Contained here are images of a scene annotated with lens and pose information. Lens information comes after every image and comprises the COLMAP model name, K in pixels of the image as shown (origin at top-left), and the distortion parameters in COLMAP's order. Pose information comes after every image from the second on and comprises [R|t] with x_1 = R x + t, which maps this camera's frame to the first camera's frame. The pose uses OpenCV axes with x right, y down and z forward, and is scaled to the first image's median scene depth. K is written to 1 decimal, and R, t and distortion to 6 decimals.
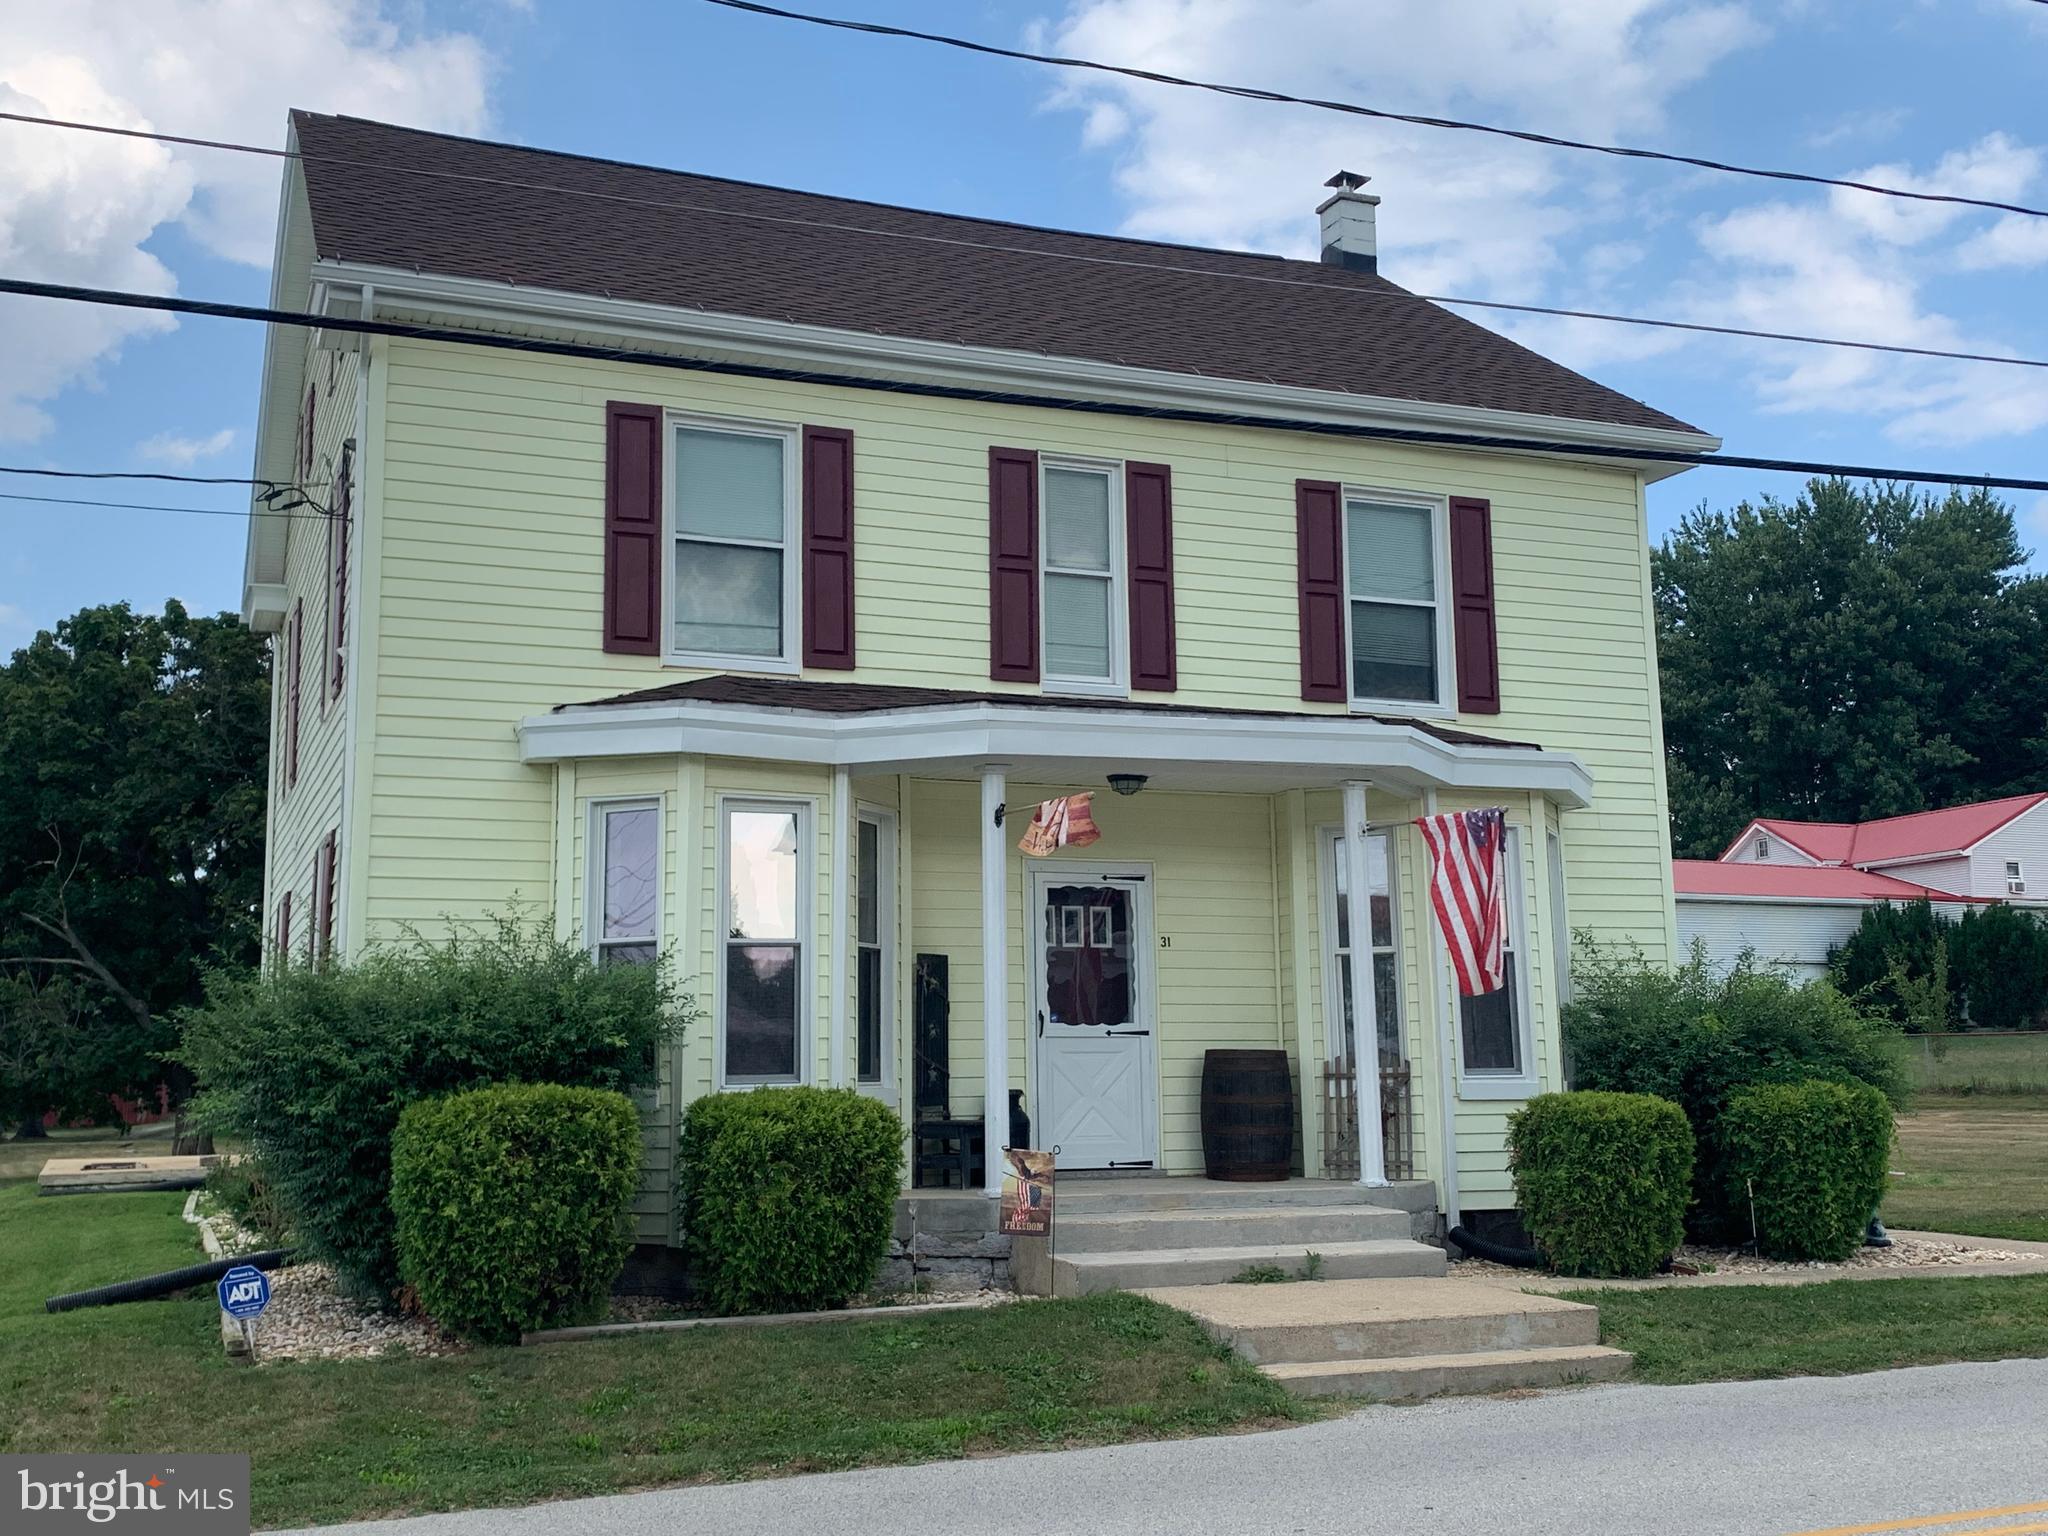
lens RADIAL K [[2104.1, 0, 997.4], [0, 2104.1, 764.3], [0, 0, 1]] dist [0.095903, -0.233180]
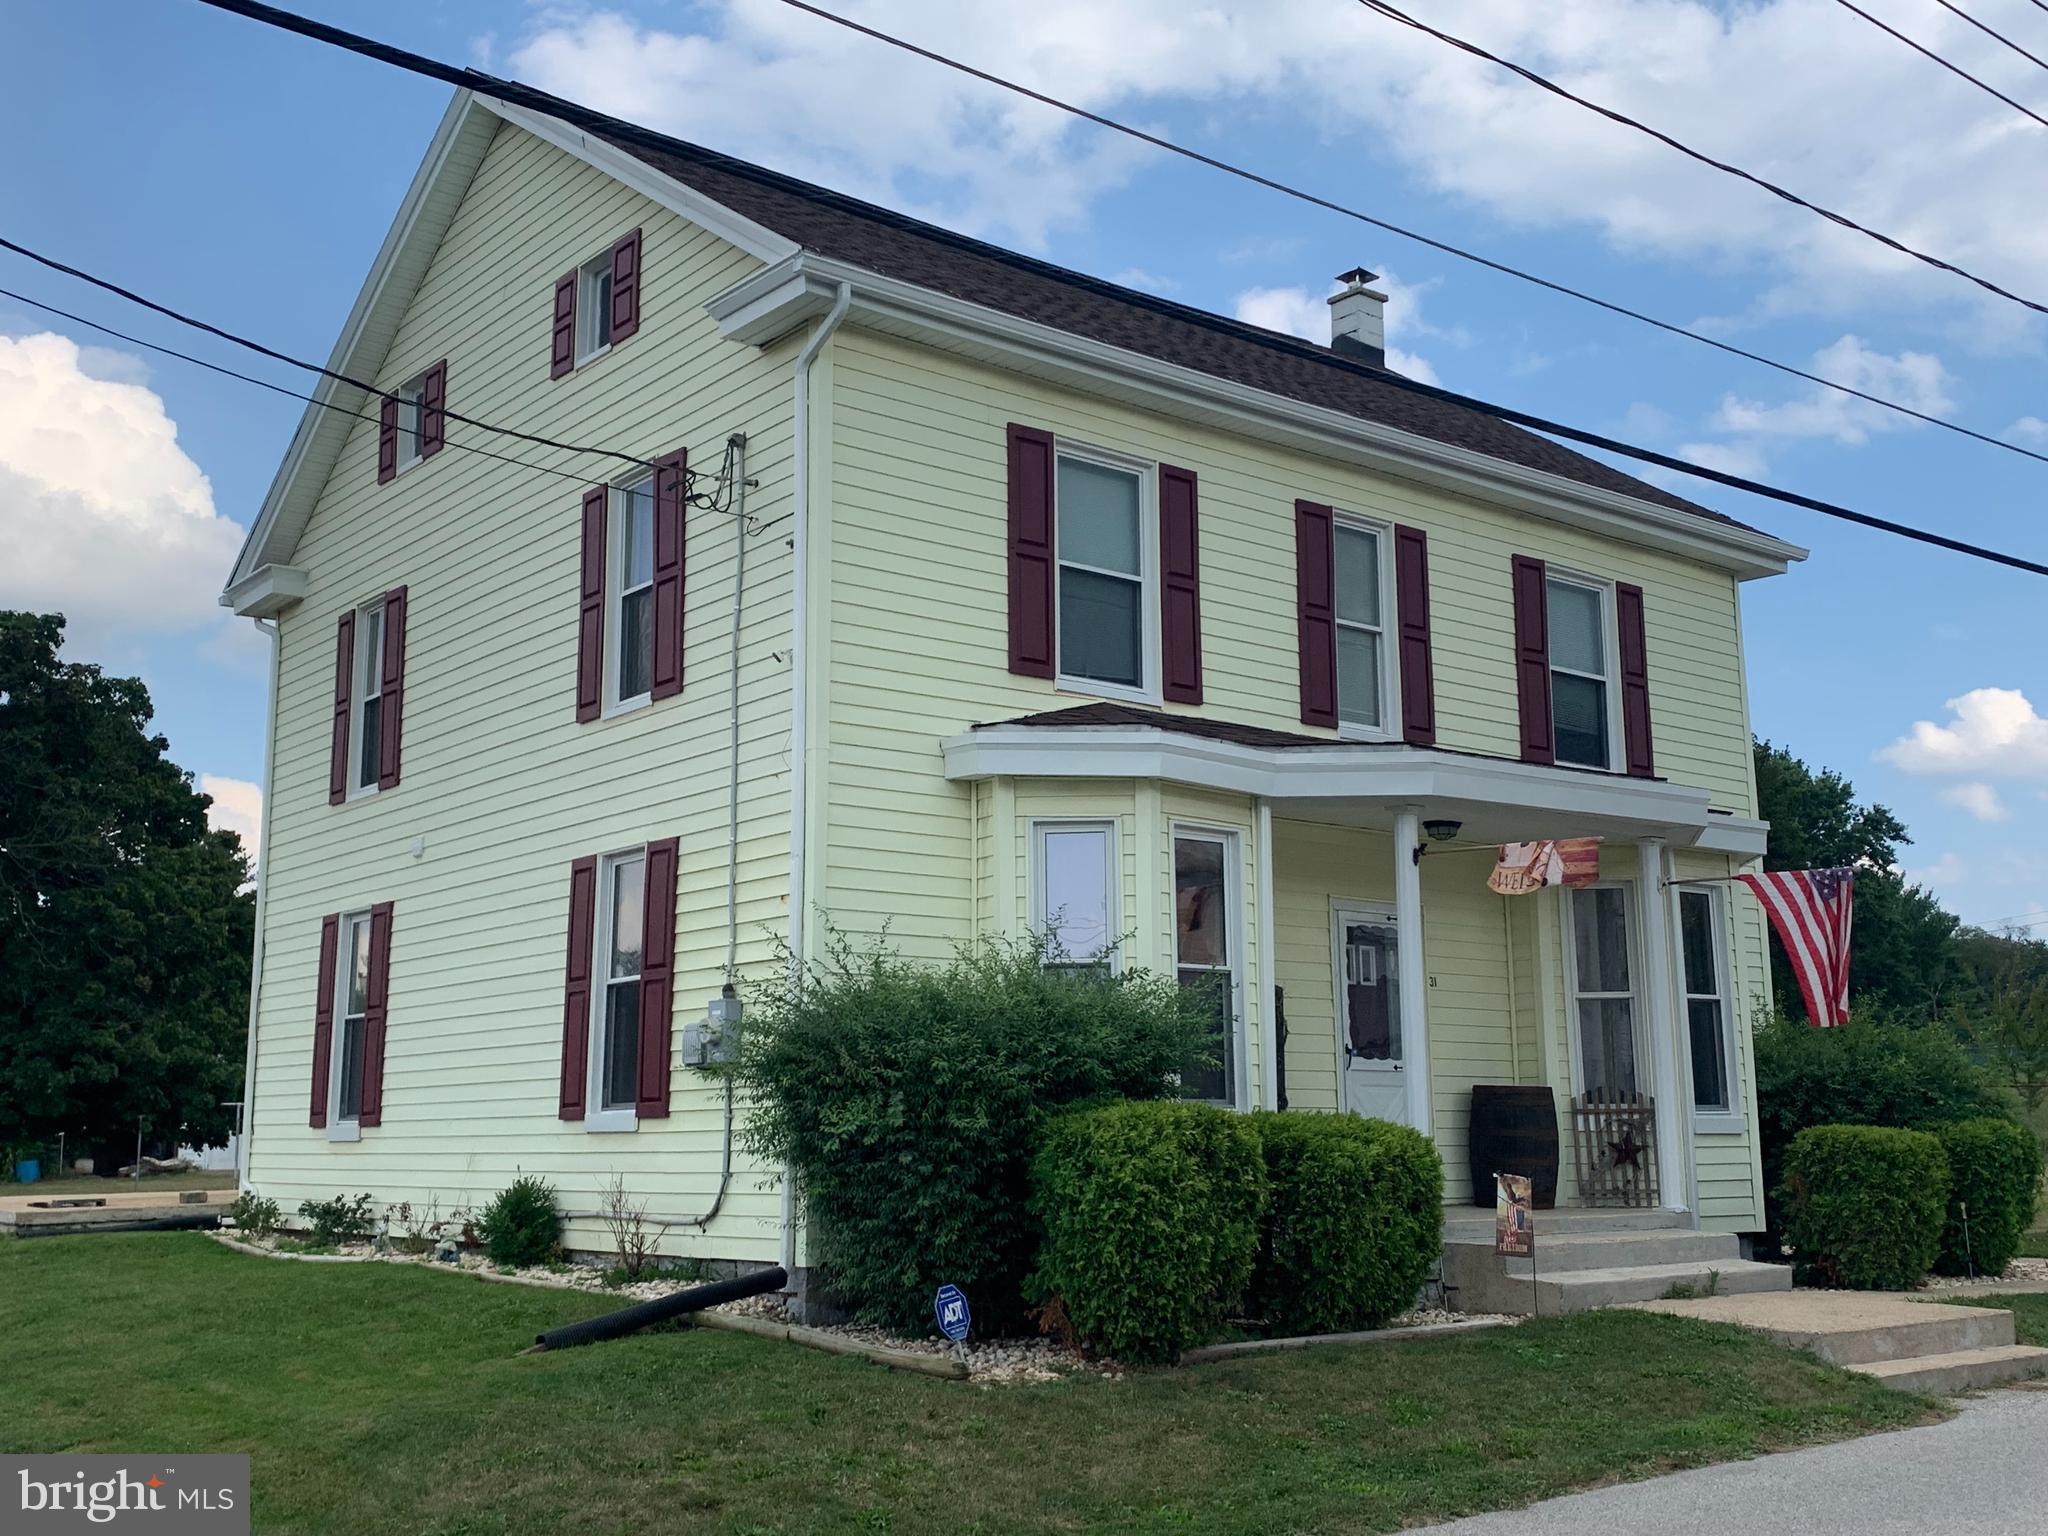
lens RADIAL K [[2104.1, 0, 997.4], [0, 2104.1, 764.3], [0, 0, 1]] dist [0.095903, -0.233180]
pose [[0.957350, 0.056692, 0.283314, -0.453524], [-0.049398, 0.998239, -0.032829, 0.022192], [-0.284676, 0.017434, 0.958465, 0.048482]]
